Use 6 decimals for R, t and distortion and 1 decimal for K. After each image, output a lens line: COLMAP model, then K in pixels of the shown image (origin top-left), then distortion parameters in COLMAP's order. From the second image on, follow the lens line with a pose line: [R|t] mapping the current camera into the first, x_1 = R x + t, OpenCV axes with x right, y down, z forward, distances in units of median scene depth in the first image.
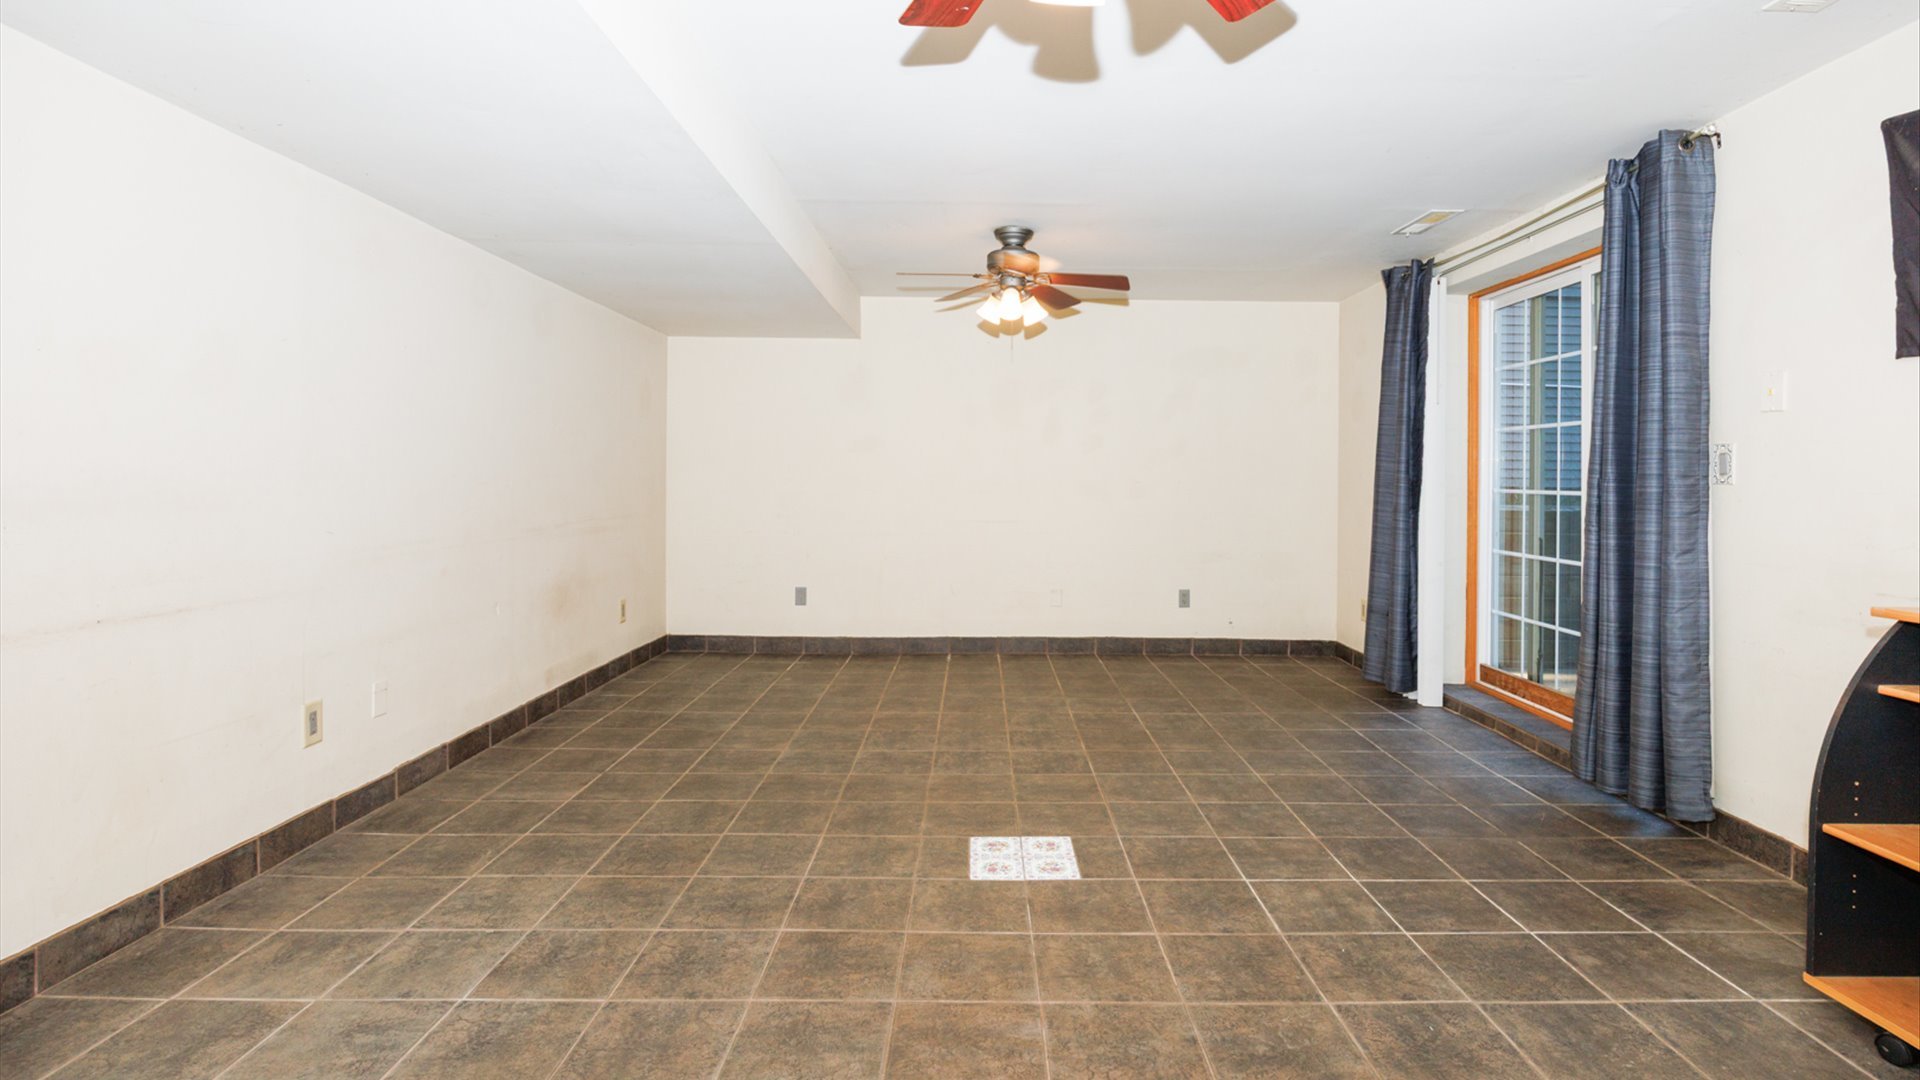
lens RADIAL K [[933.8, 0, 1013.0], [0, 933.8, 520.0], [0, 0, 1]] dist [-0.016213, 0.000750]
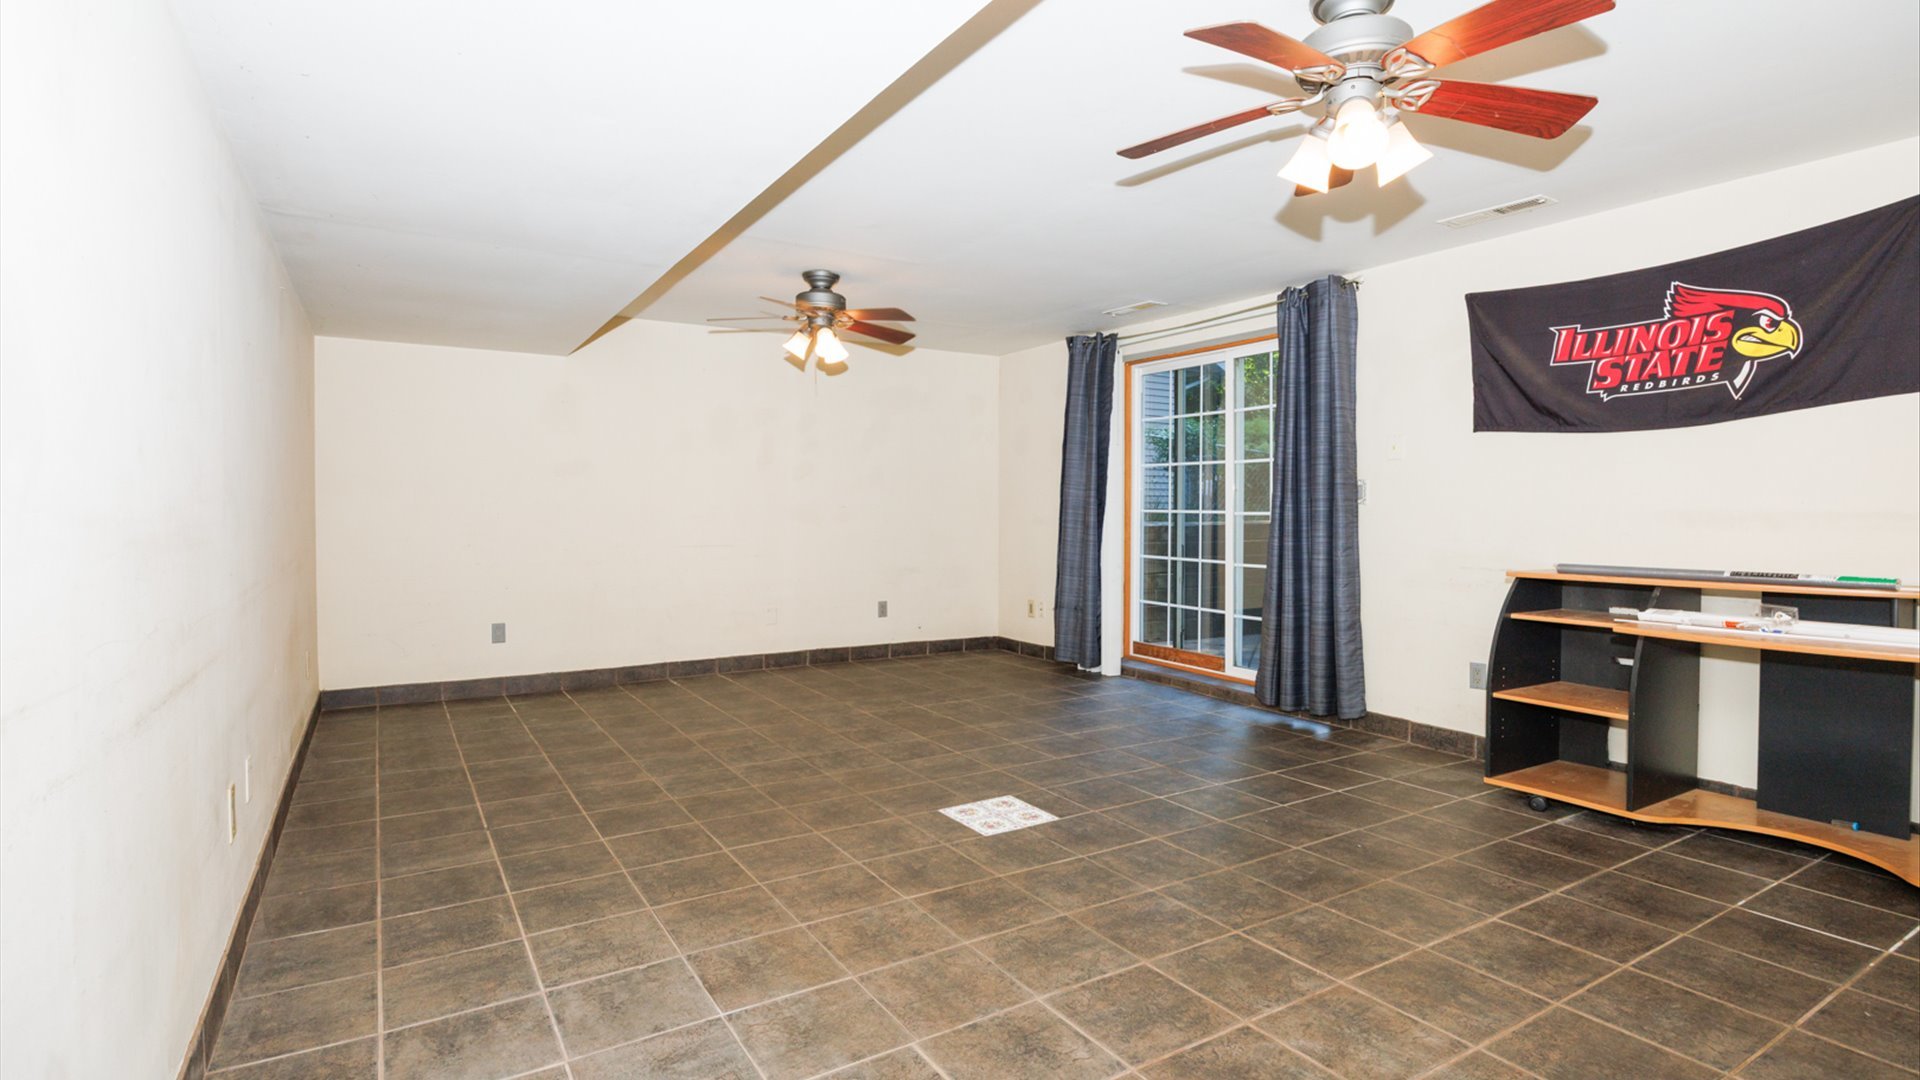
lens RADIAL K [[917.1, 0, 959.2], [0, 917.1, 559.8], [0, 0, 1]] dist [-0.014589, 0.000236]
pose [[0.858794, -0.035531, 0.511087, -0.418786], [0.026498, 0.999337, 0.024950, -0.001034], [-0.511635, -0.007884, 0.859167, 0.001419]]
